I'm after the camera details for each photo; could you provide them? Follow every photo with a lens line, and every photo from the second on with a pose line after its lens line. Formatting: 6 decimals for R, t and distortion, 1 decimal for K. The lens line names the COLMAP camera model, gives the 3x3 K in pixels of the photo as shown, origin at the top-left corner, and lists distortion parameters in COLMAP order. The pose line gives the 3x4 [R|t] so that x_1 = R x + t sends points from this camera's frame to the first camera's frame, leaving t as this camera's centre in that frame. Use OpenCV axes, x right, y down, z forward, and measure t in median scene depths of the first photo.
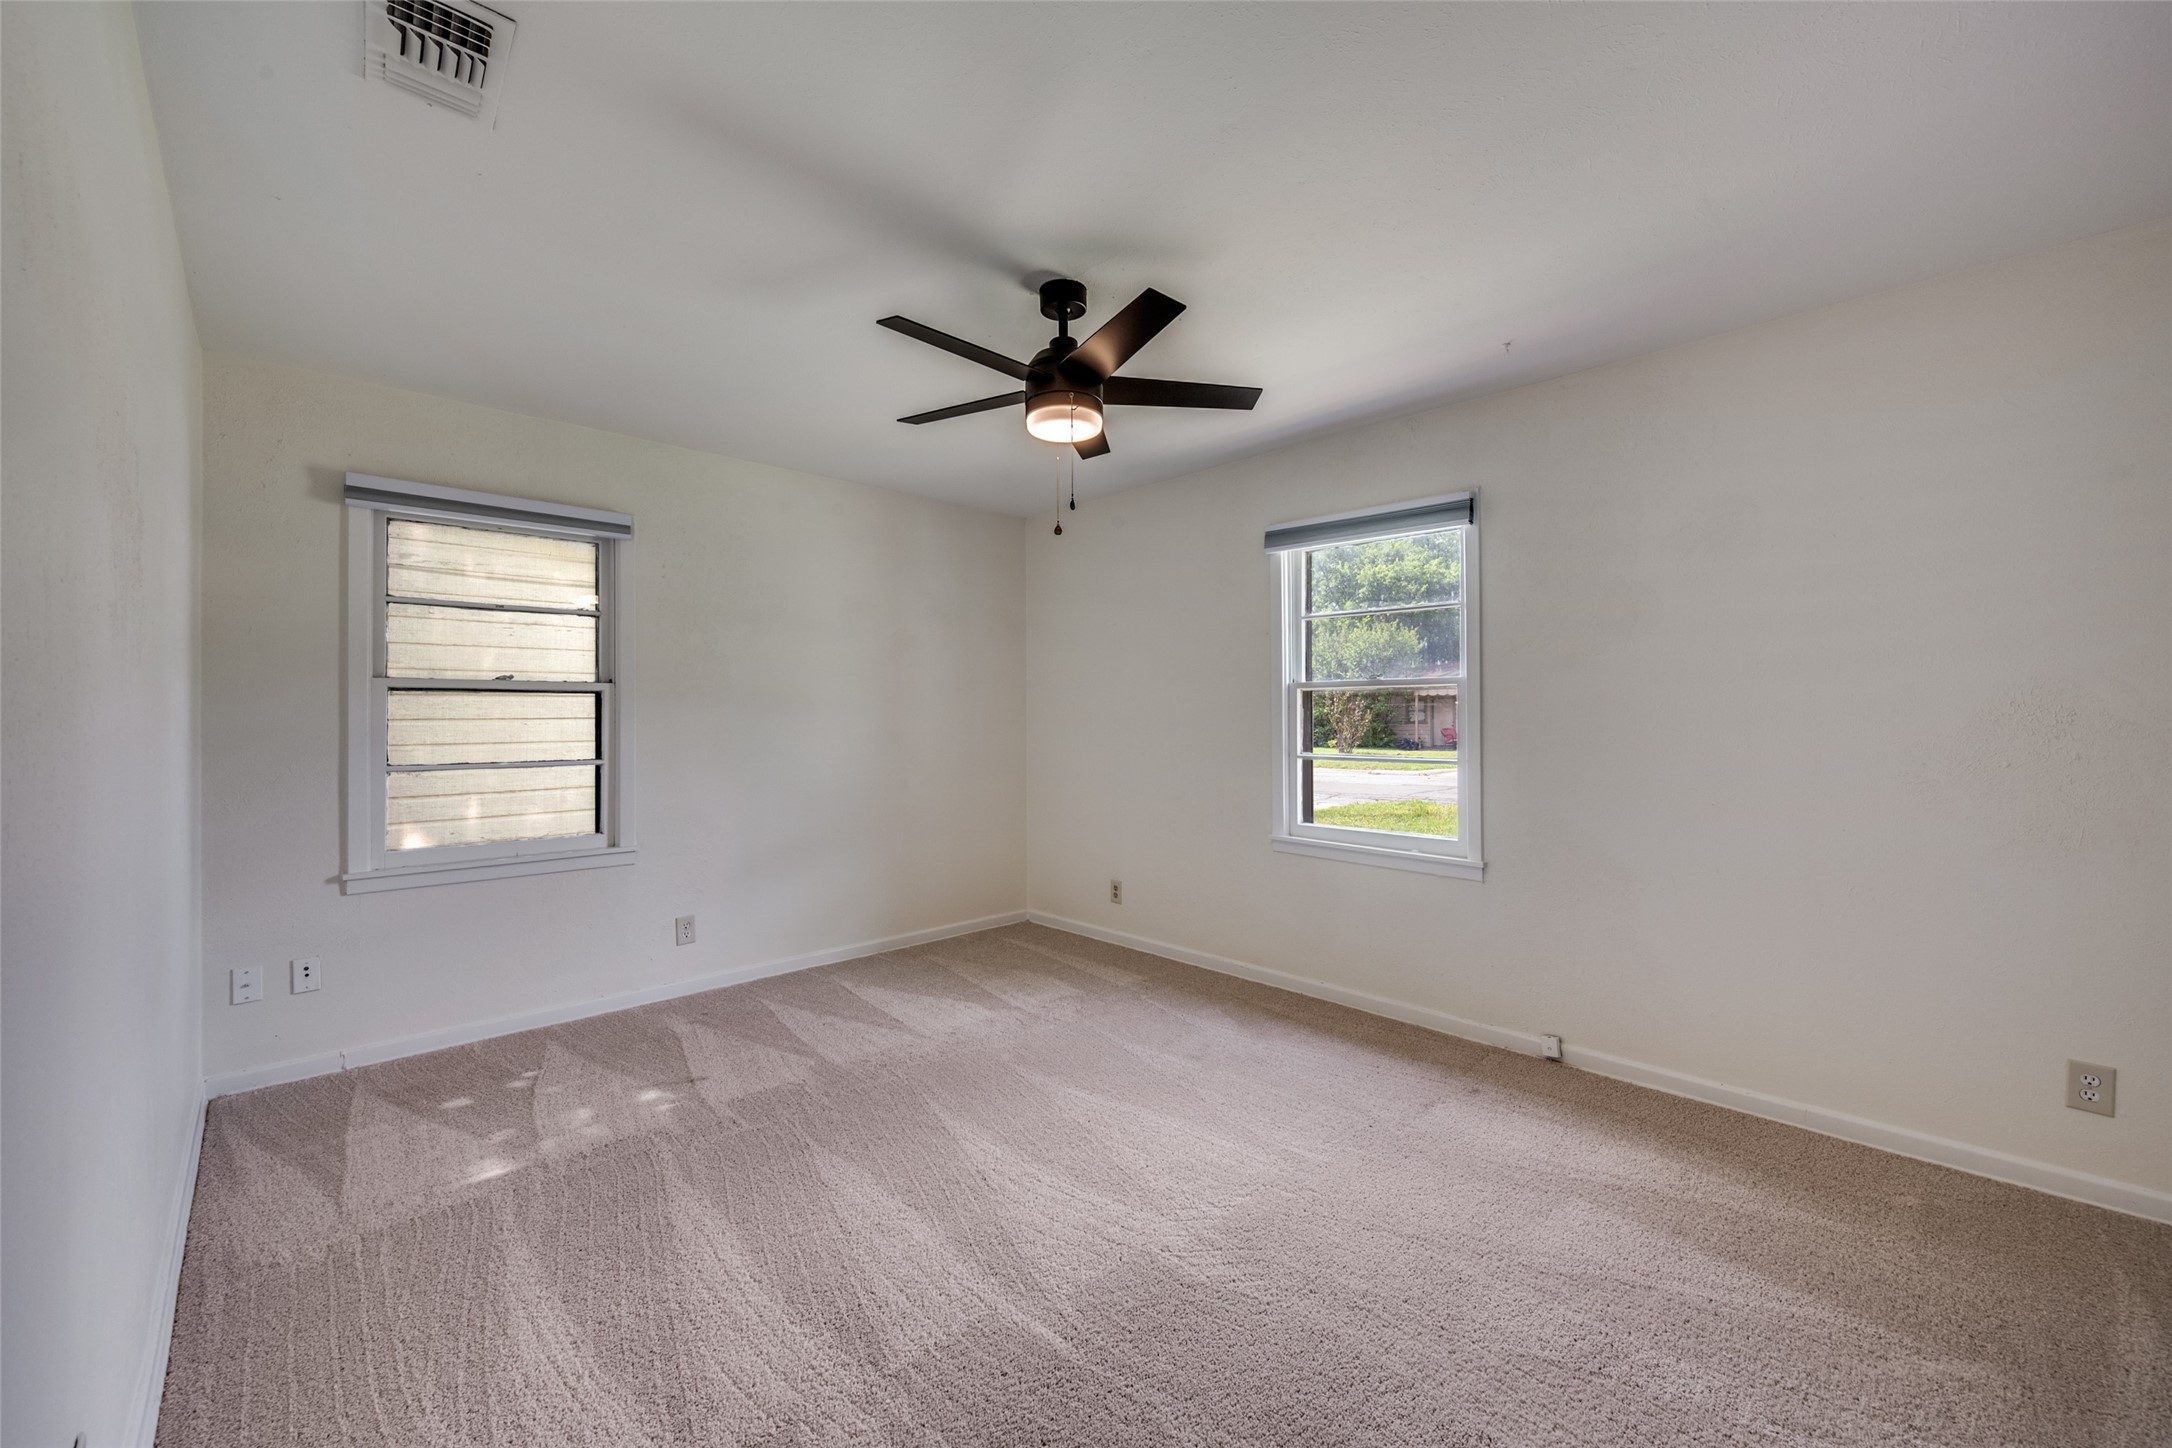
lens RADIAL K [[853.4, 0, 1091.6], [0, 853.4, 713.3], [0, 0, 1]] dist [0.001096, -0.000009]
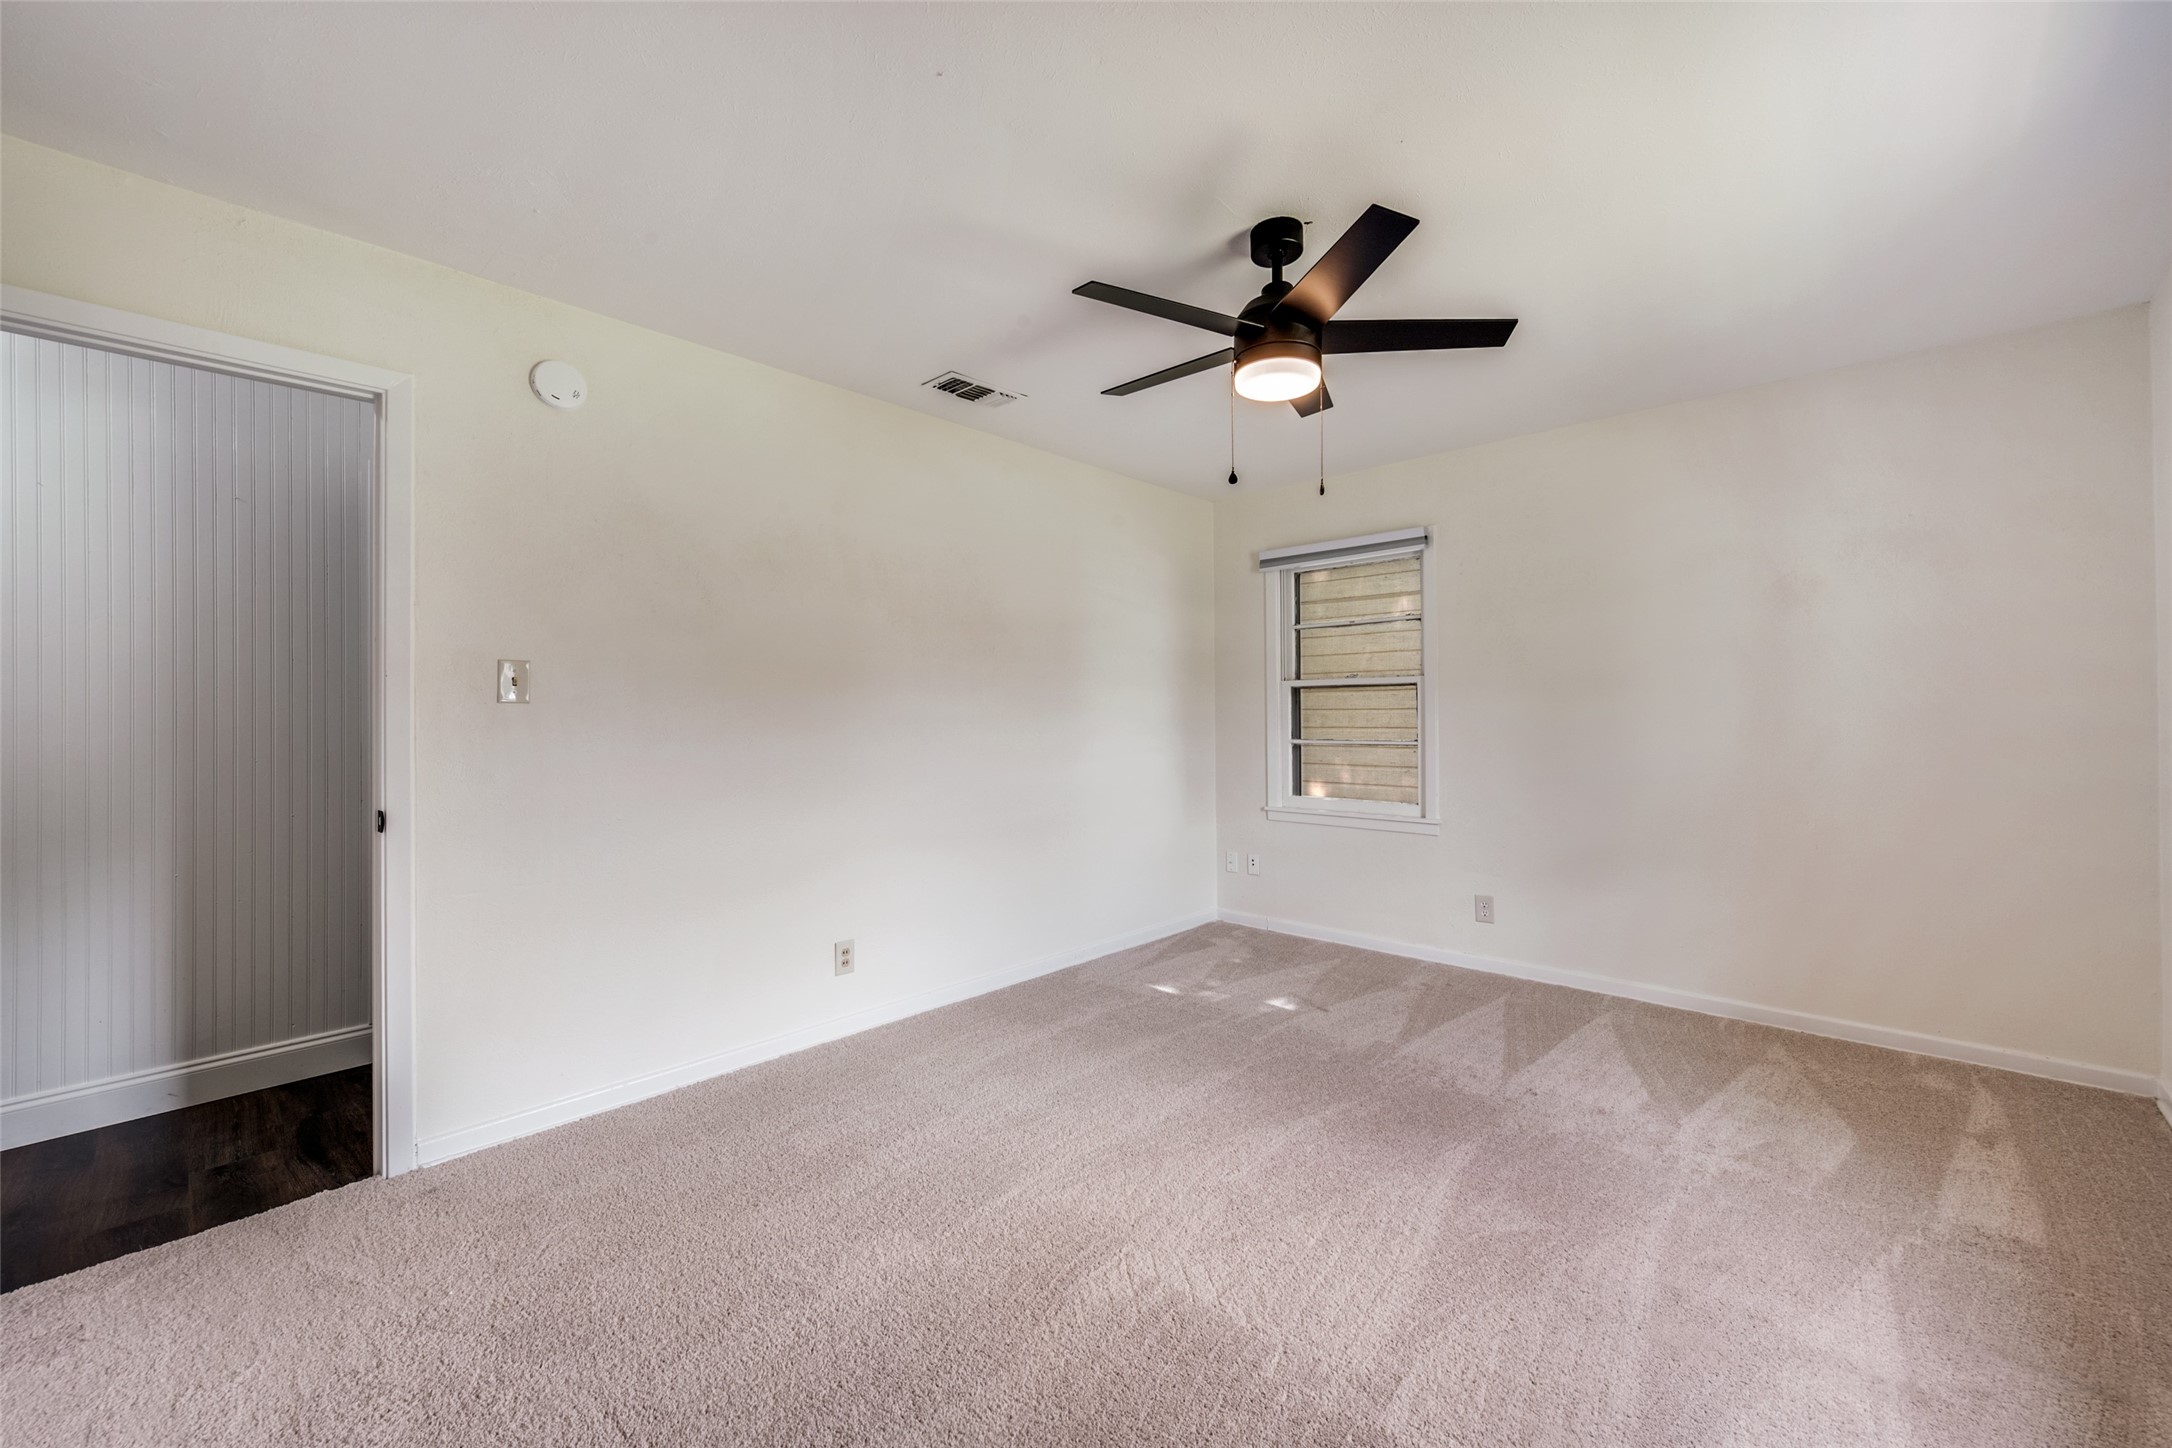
lens RADIAL K [[853.4, 0, 1091.6], [0, 853.4, 713.3], [0, 0, 1]] dist [0.001096, -0.000009]
pose [[0.053100, 0.003401, -0.998583, 0.678957], [0.013027, 0.999907, 0.004098, 0.005940], [0.998504, -0.013227, 0.053051, 0.592505]]
